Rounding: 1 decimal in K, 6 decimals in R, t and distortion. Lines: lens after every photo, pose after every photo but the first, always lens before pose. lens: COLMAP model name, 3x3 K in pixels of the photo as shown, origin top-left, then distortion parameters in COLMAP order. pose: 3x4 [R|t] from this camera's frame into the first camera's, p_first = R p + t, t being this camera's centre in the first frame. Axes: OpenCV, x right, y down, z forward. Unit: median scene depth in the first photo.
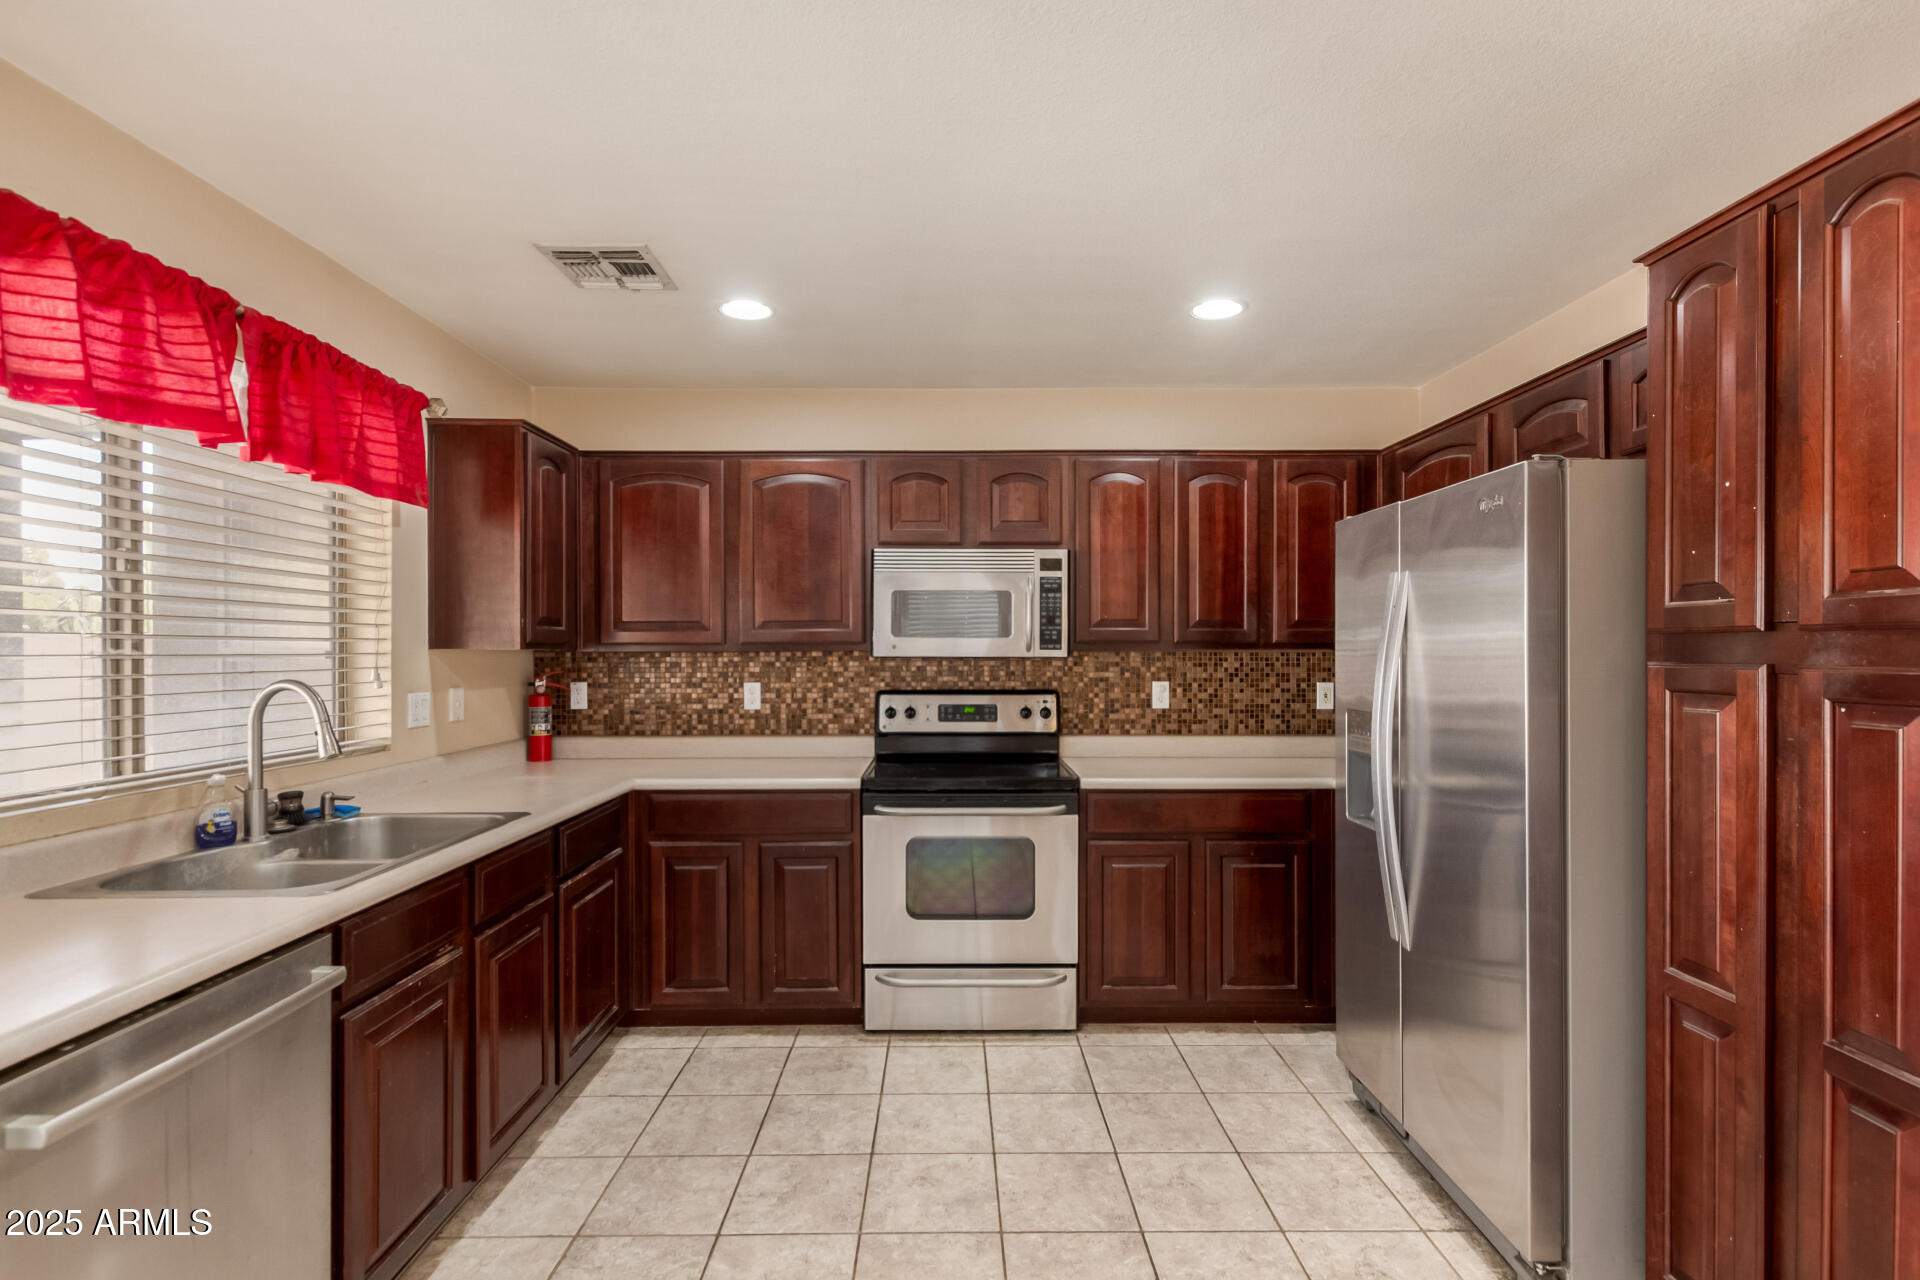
lens RADIAL K [[907.9, 0, 930.4], [0, 907.9, 651.1], [0, 0, 1]] dist [-0.000848, 0.000110]
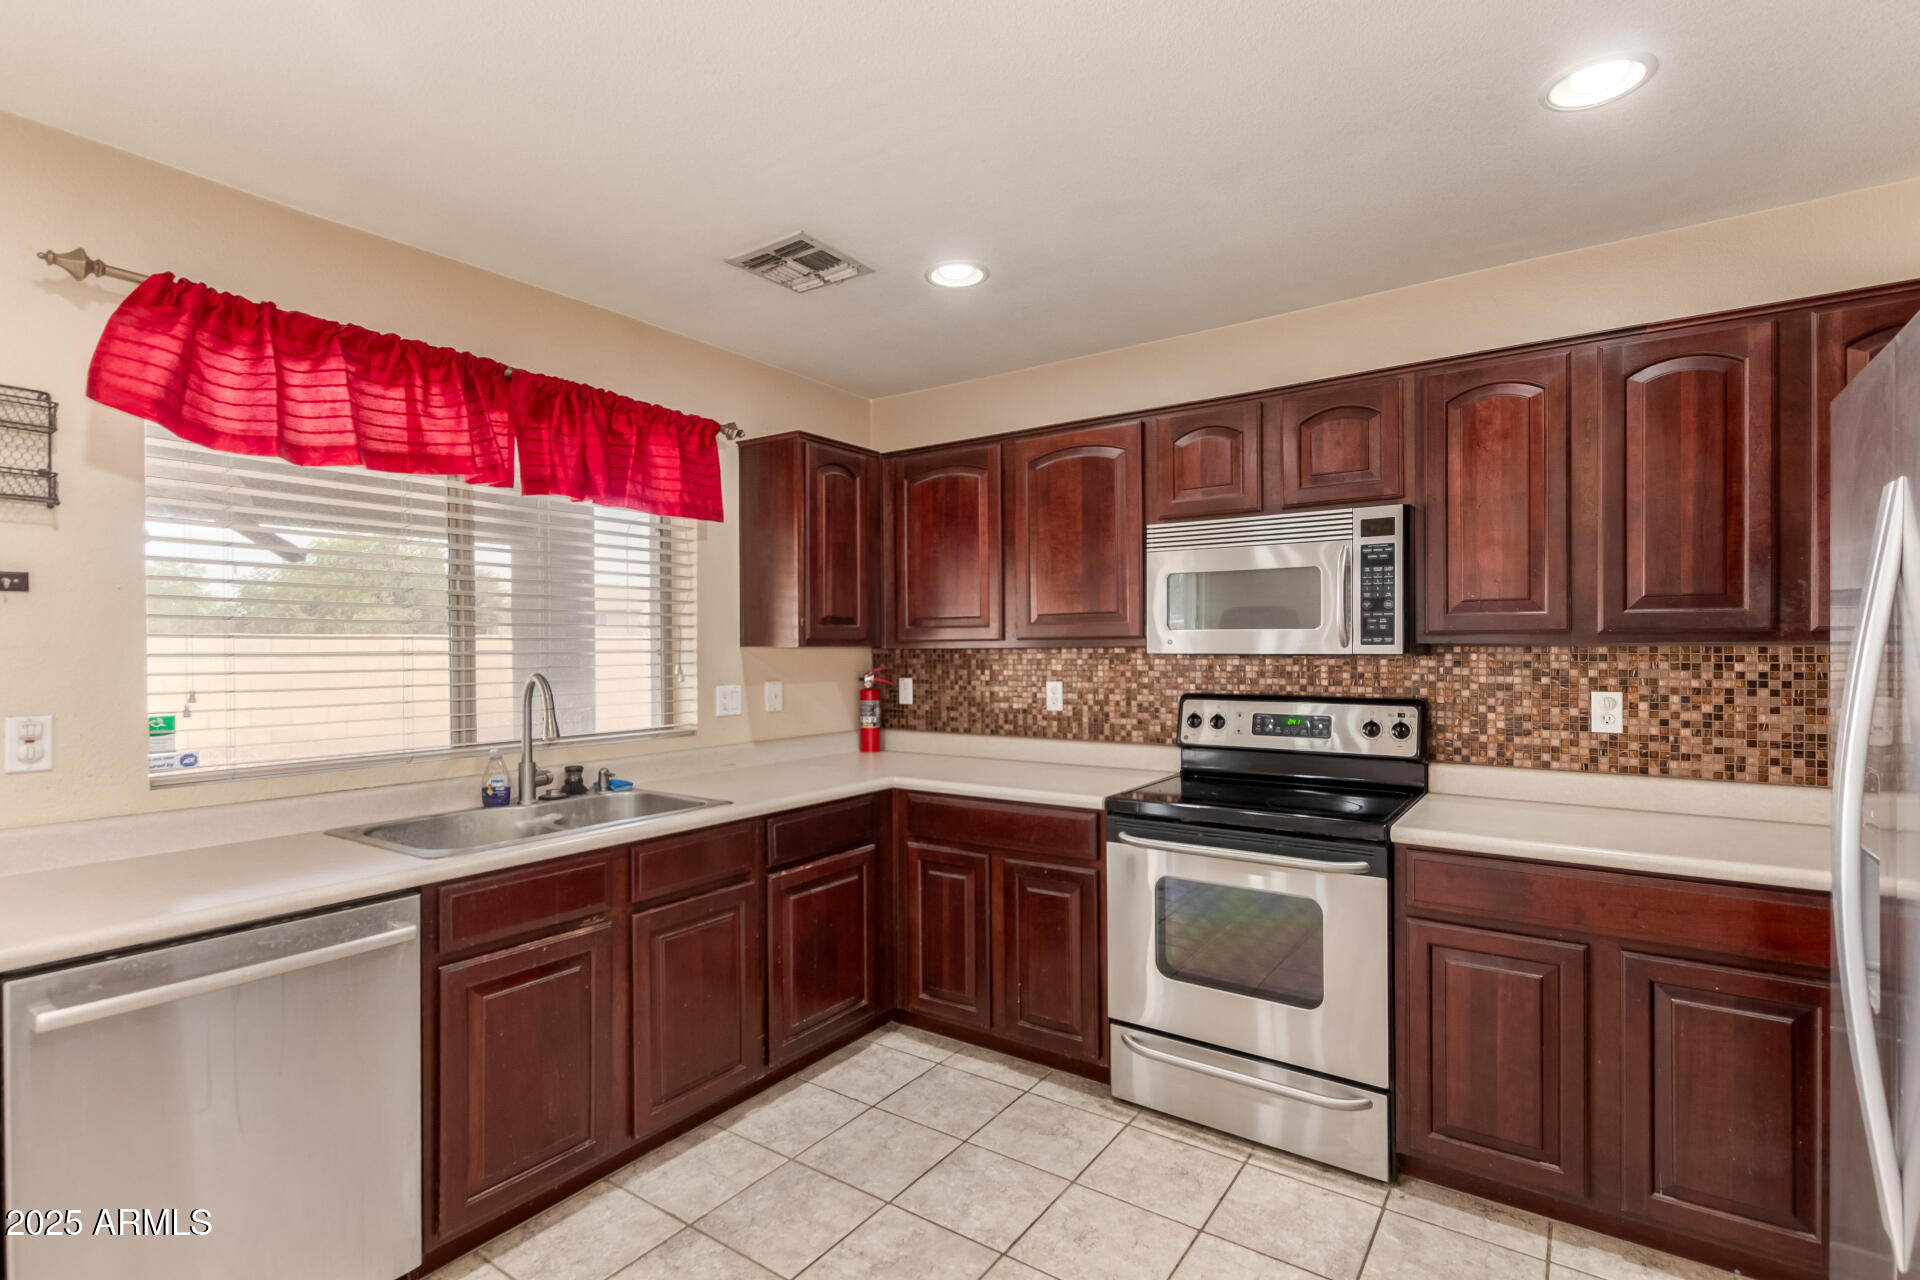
lens RADIAL K [[886.7, 0, 924.4], [0, 886.7, 651.7], [0, 0, 1]] dist [0.002815, 0.000273]
pose [[0.816490, -0.000566, -0.577360, 0.243576], [0.003973, 0.999981, 0.004638, -0.000395], [0.577346, -0.006081, 0.816477, 0.210867]]
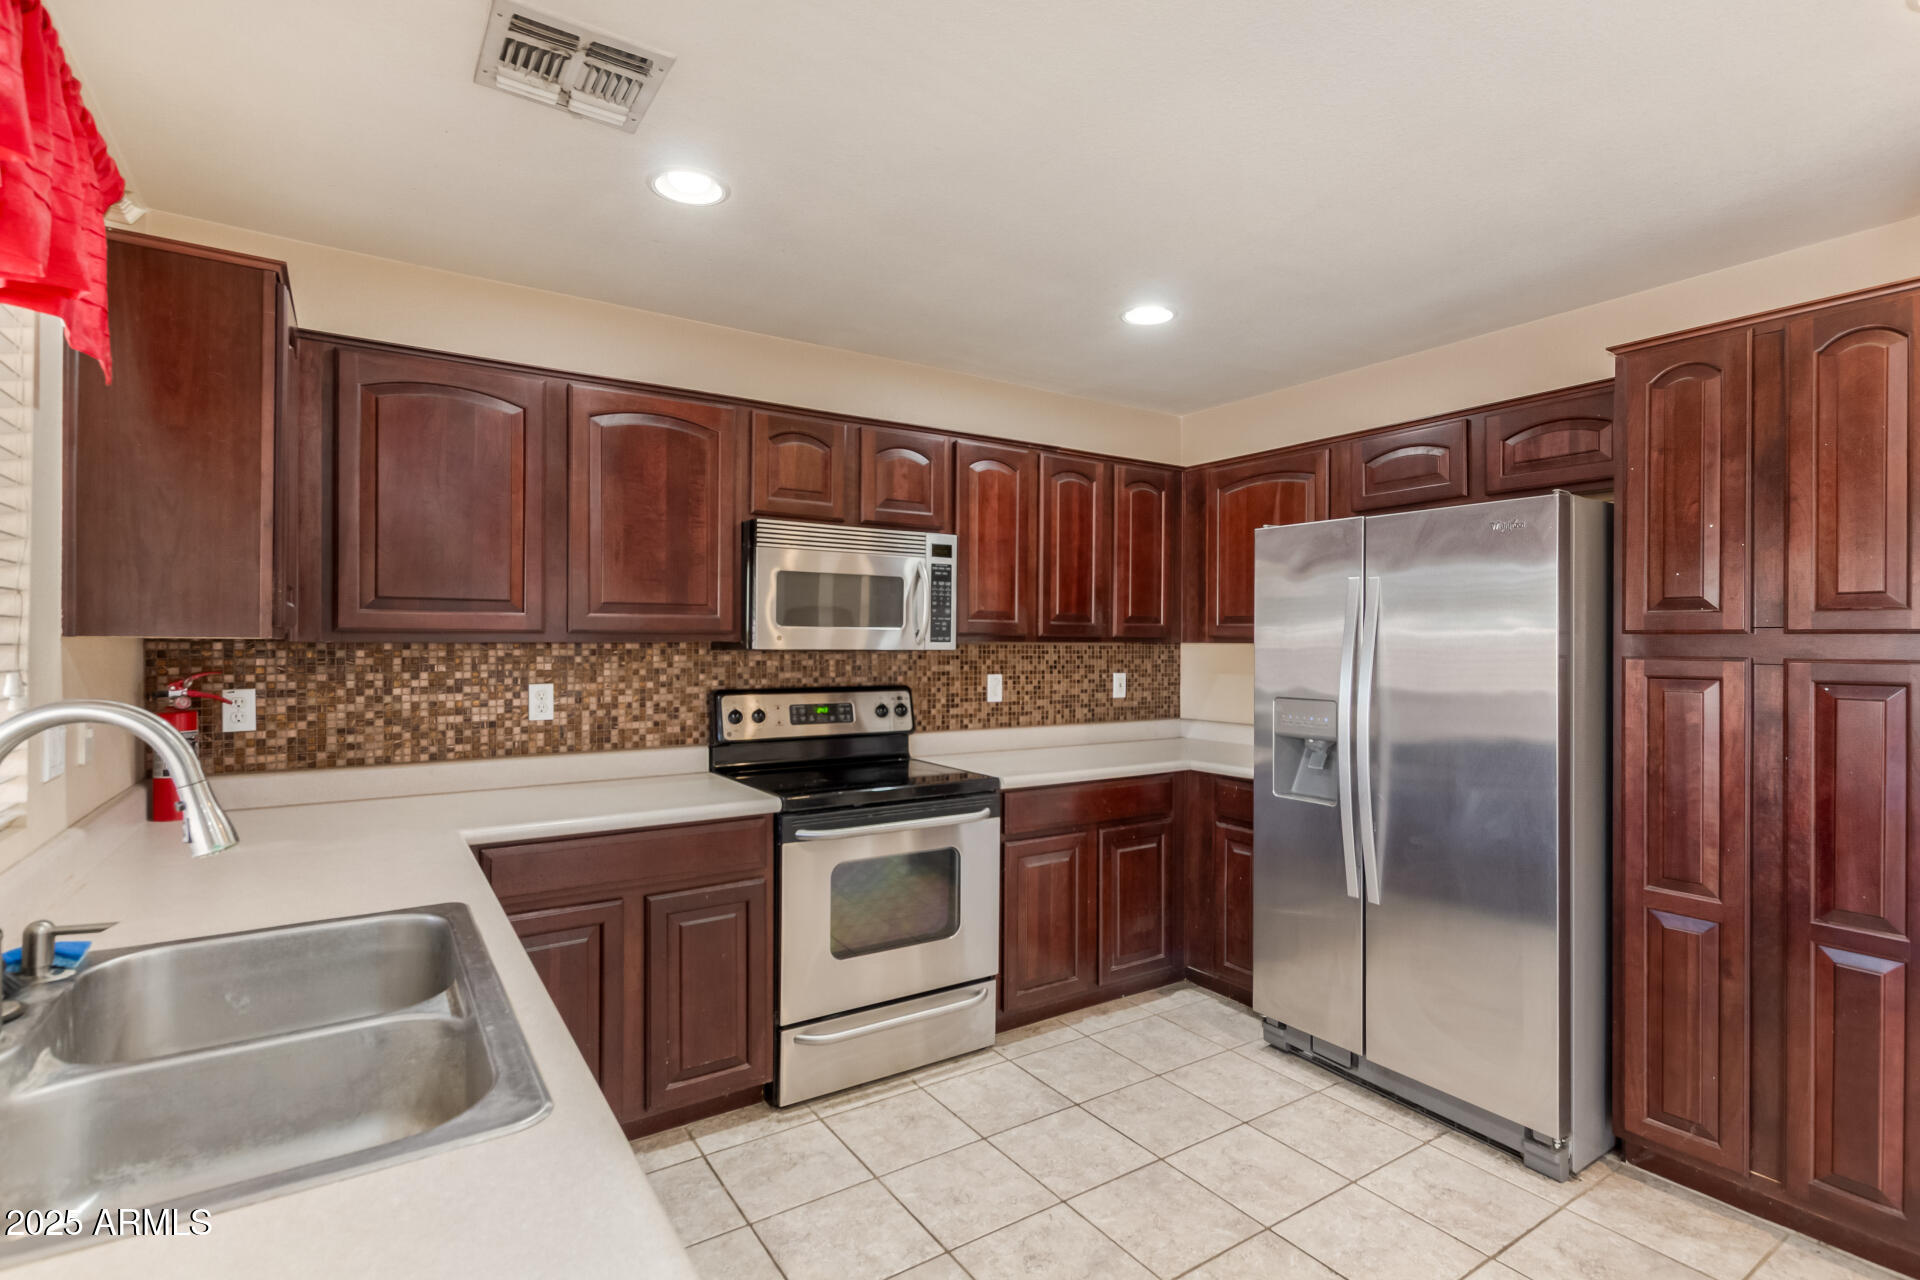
lens RADIAL K [[908.5, 0, 954.1], [0, 908.5, 640.3], [0, 0, 1]] dist [0.007029, -0.000879]
pose [[0.832649, 0.006098, 0.553768, -0.368439], [-0.005065, 0.999981, -0.003396, -0.000345], [-0.553778, 0.000022, 0.832664, 0.214985]]
